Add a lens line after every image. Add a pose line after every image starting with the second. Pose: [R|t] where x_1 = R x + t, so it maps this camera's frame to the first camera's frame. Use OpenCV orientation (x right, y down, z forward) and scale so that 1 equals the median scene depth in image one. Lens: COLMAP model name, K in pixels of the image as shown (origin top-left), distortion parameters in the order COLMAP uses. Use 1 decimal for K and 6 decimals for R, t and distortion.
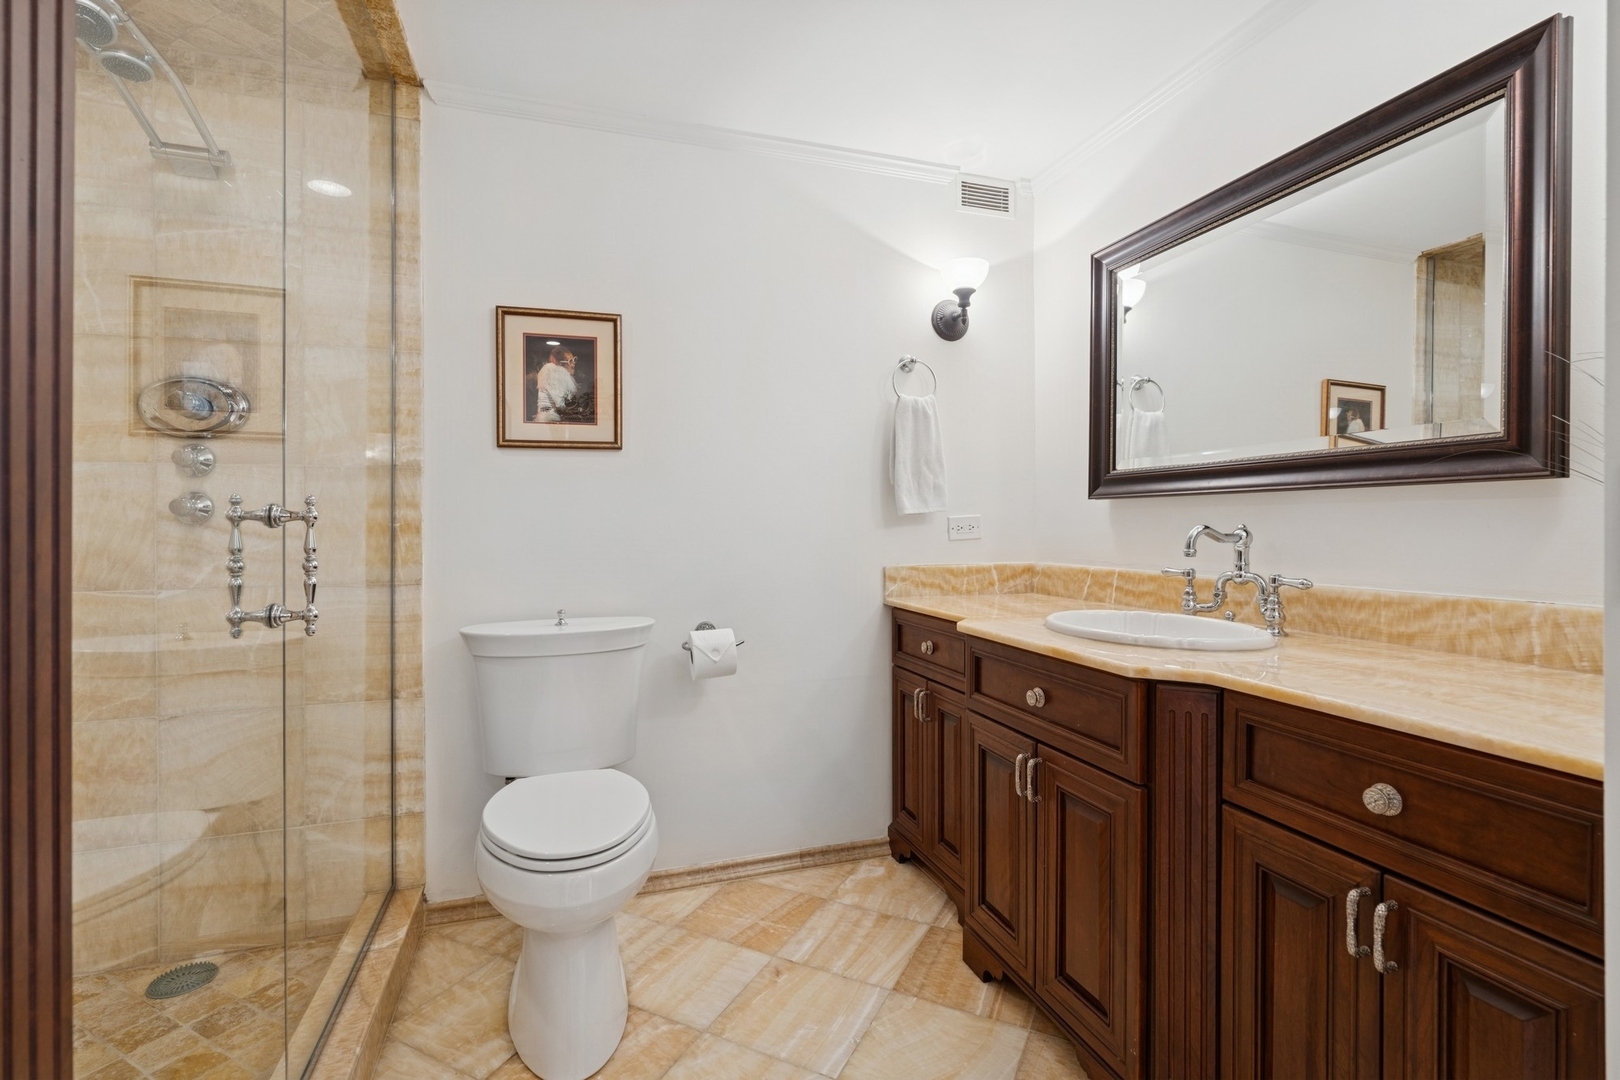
lens RADIAL K [[744.3, 0, 812.7], [0, 744.3, 527.5], [0, 0, 1]] dist [-0.001630, -0.000841]
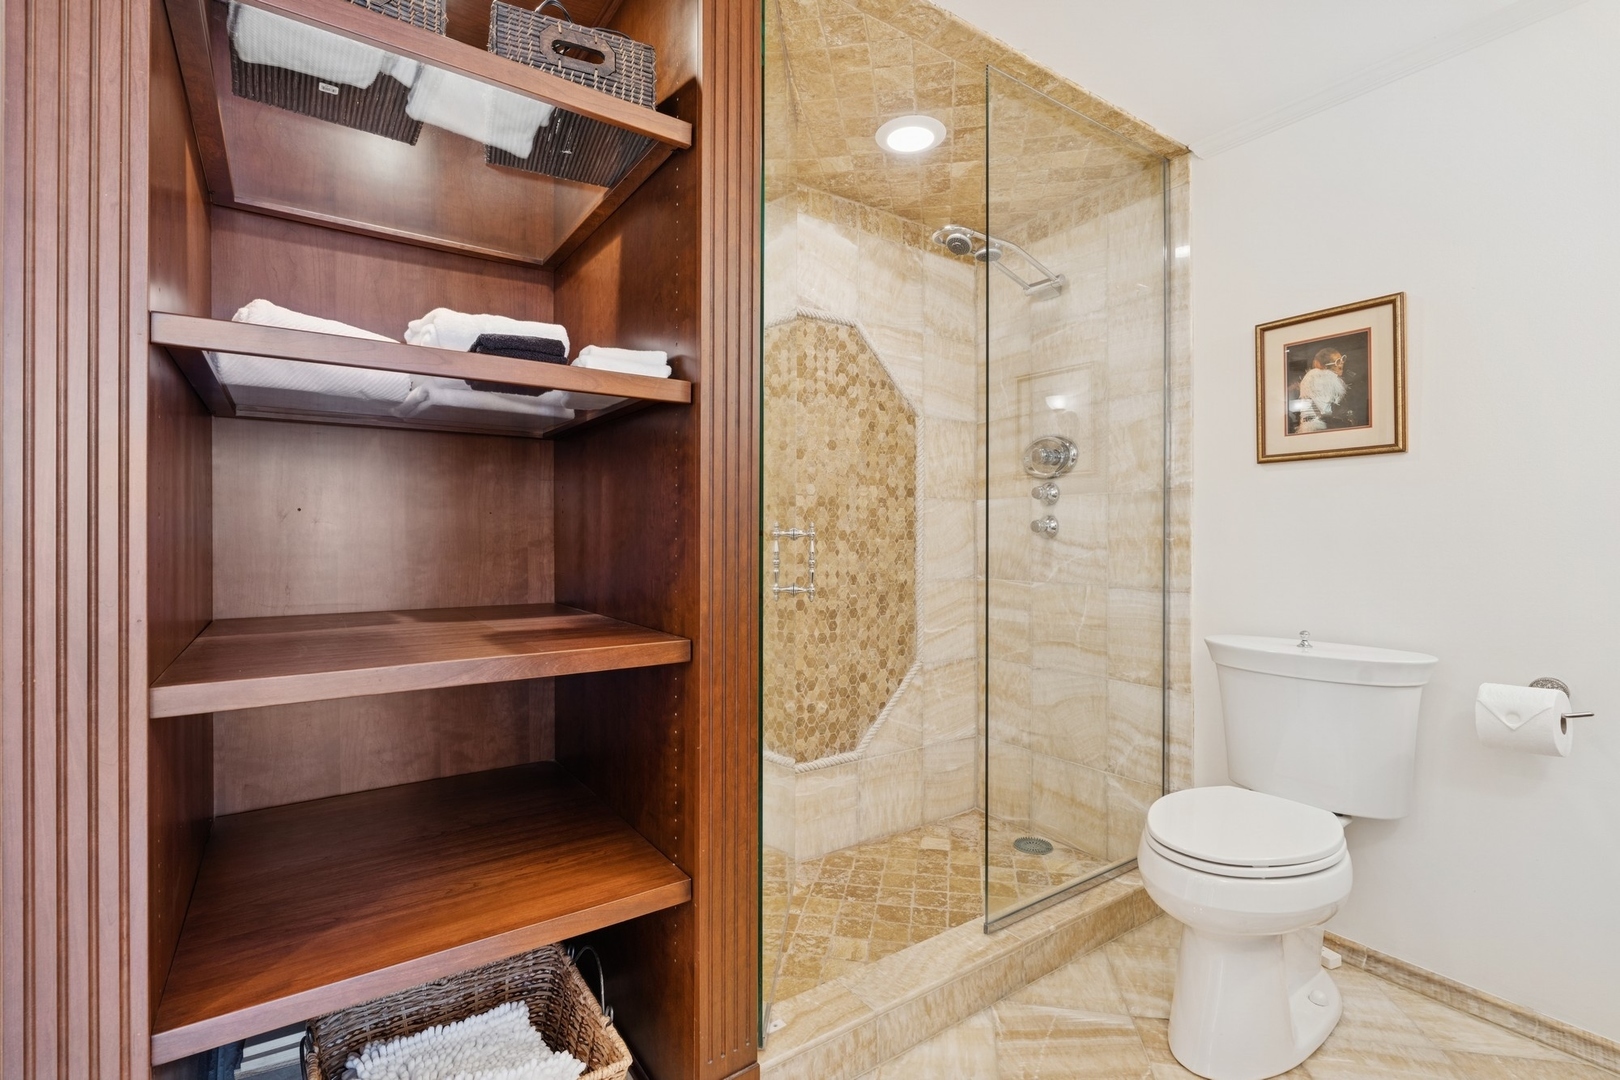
lens RADIAL K [[744.3, 0, 810.0], [0, 744.3, 536.3], [0, 0, 1]] dist [-0.001630, -0.000841]
pose [[0.280260, 0.004115, -0.959915, 0.397737], [-0.010029, 0.999949, 0.001359, -0.004406], [0.959872, 0.009246, 0.280287, 0.134564]]
